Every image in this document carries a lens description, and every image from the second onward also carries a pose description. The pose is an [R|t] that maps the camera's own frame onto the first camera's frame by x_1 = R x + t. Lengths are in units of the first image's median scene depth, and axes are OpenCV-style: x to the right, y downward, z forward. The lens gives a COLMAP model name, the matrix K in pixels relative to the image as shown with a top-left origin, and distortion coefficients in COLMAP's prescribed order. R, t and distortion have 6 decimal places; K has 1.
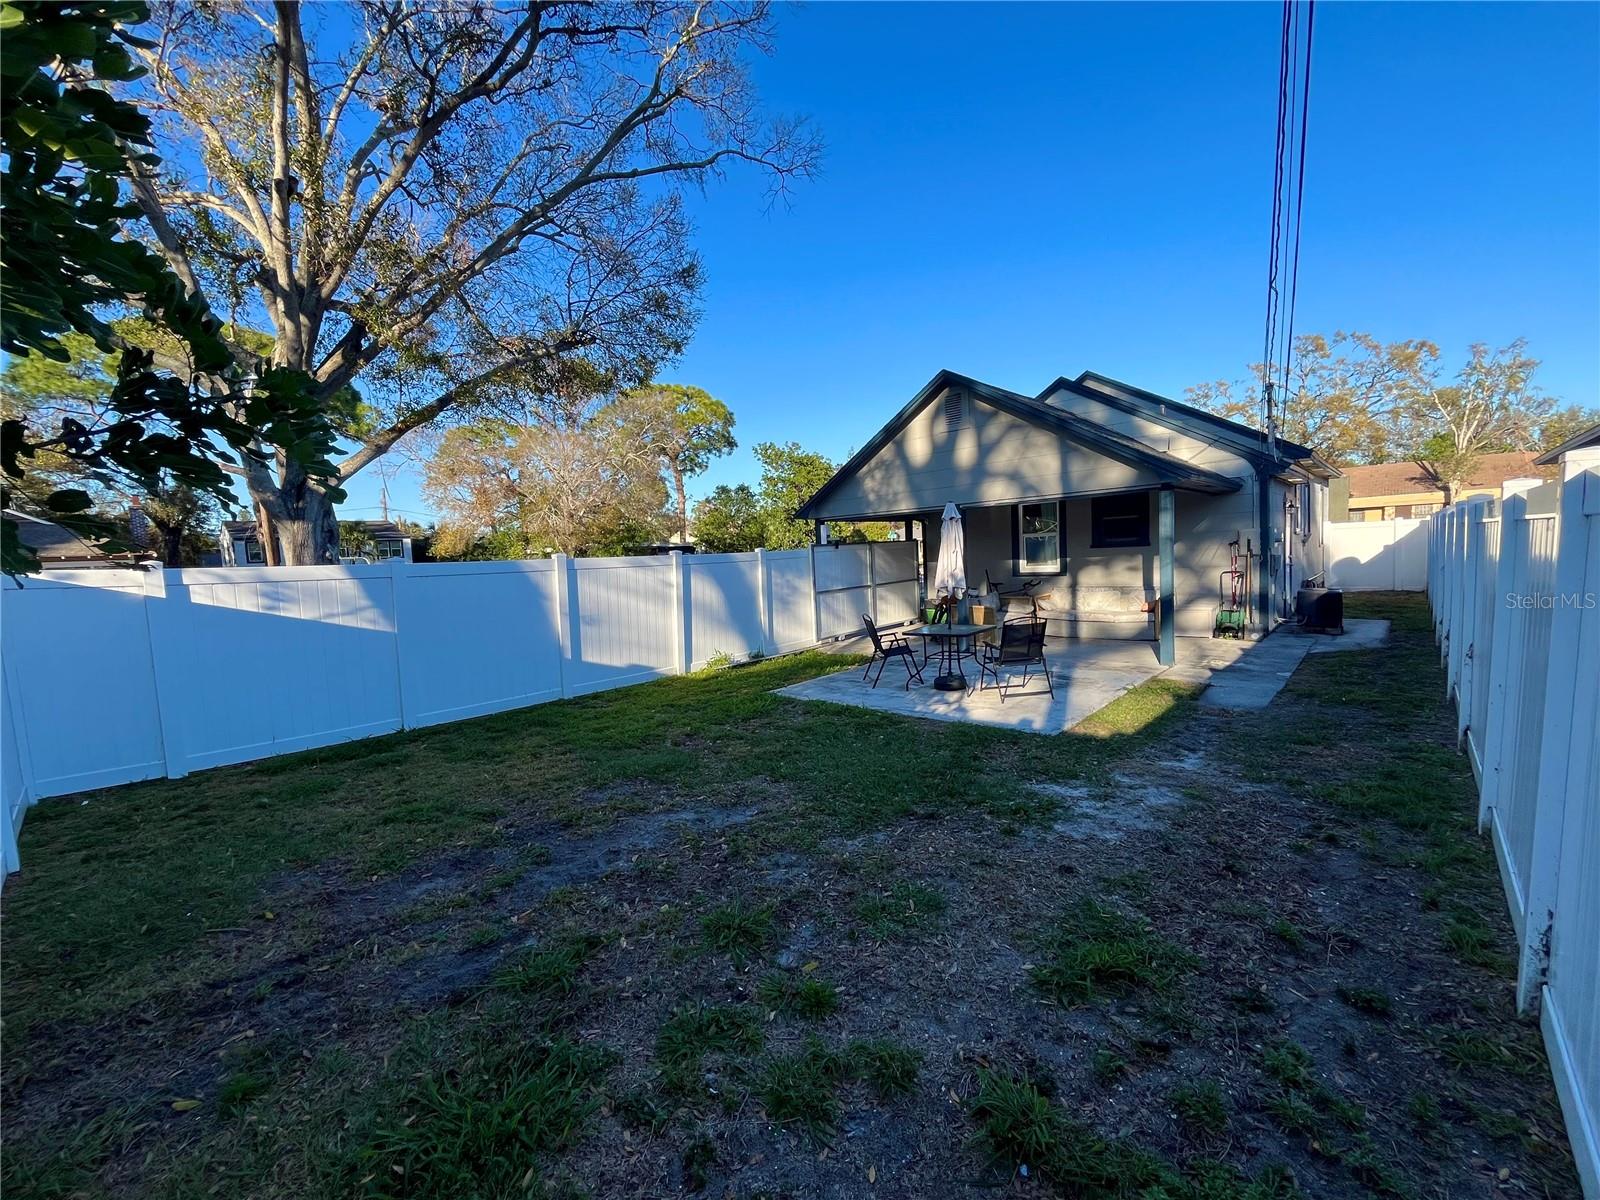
lens RADIAL K [[647.1, 0, 796.1], [0, 647.1, 599.6], [0, 0, 1]] dist [-0.007938, 0.000035]
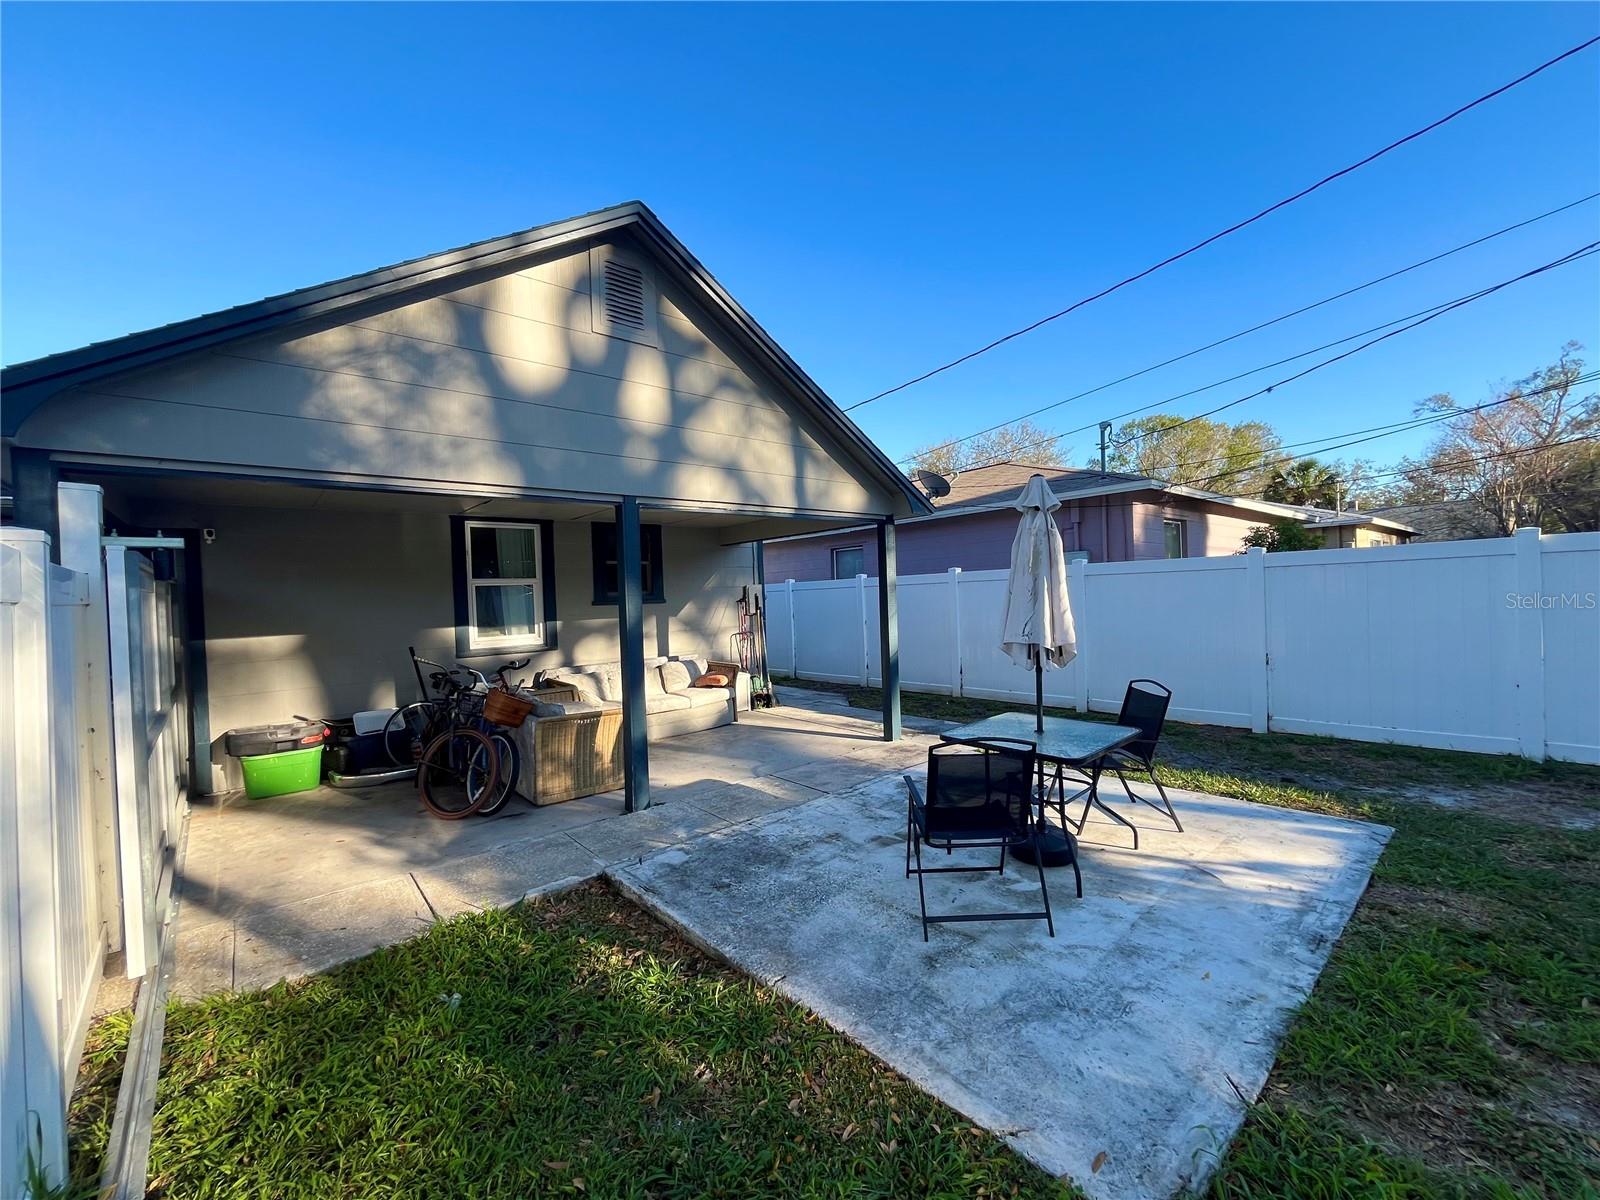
lens RADIAL K [[647.1, 0, 796.1], [0, 647.1, 599.6], [0, 0, 1]] dist [-0.007938, 0.000035]
pose [[0.108558, 0.040641, 0.993259, -0.203208], [0.097082, 0.993954, -0.051280, -0.036409], [-0.989338, 0.101994, 0.103957, 0.825777]]
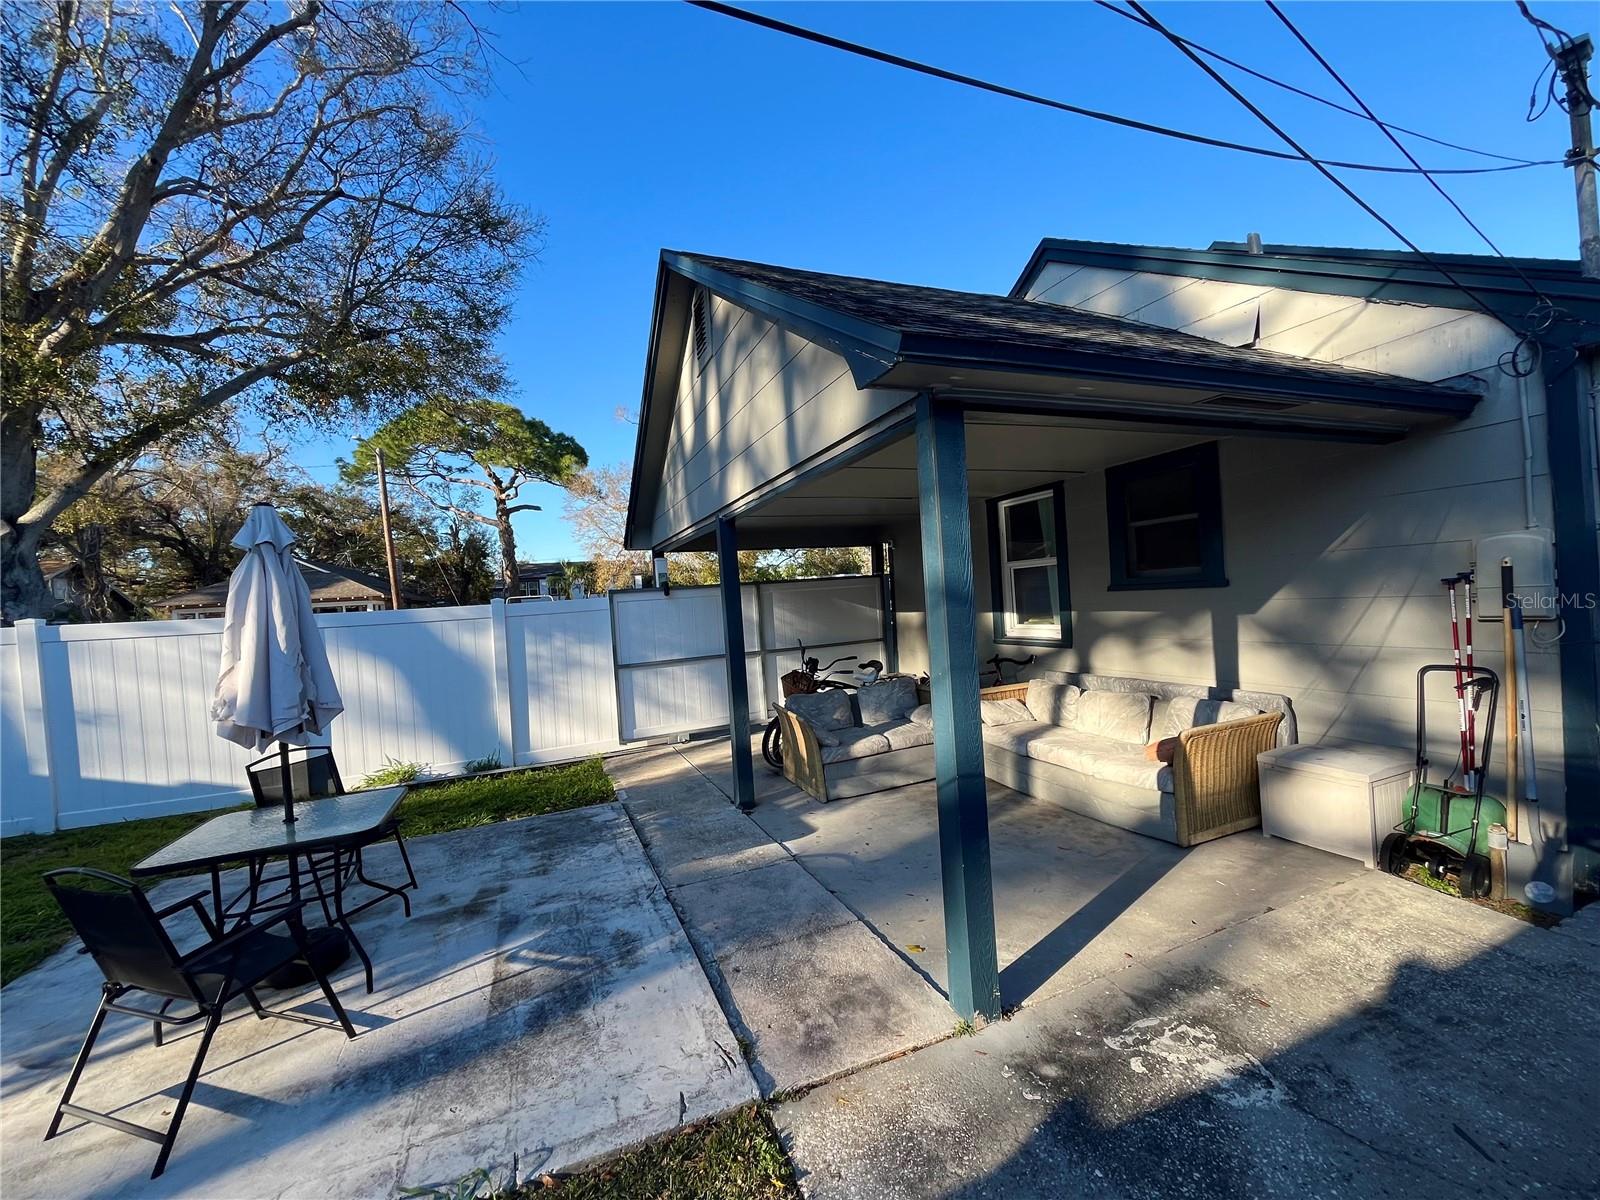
lens RADIAL K [[654.4, 0, 791.4], [0, 654.4, 599.1], [0, 0, 1]] dist [0.021306, 0.000005]
pose [[0.901095, -0.002311, -0.433616, 0.518977], [-0.014678, 0.999250, -0.035827, -0.062809], [0.433374, 0.038648, 0.900385, 0.555329]]
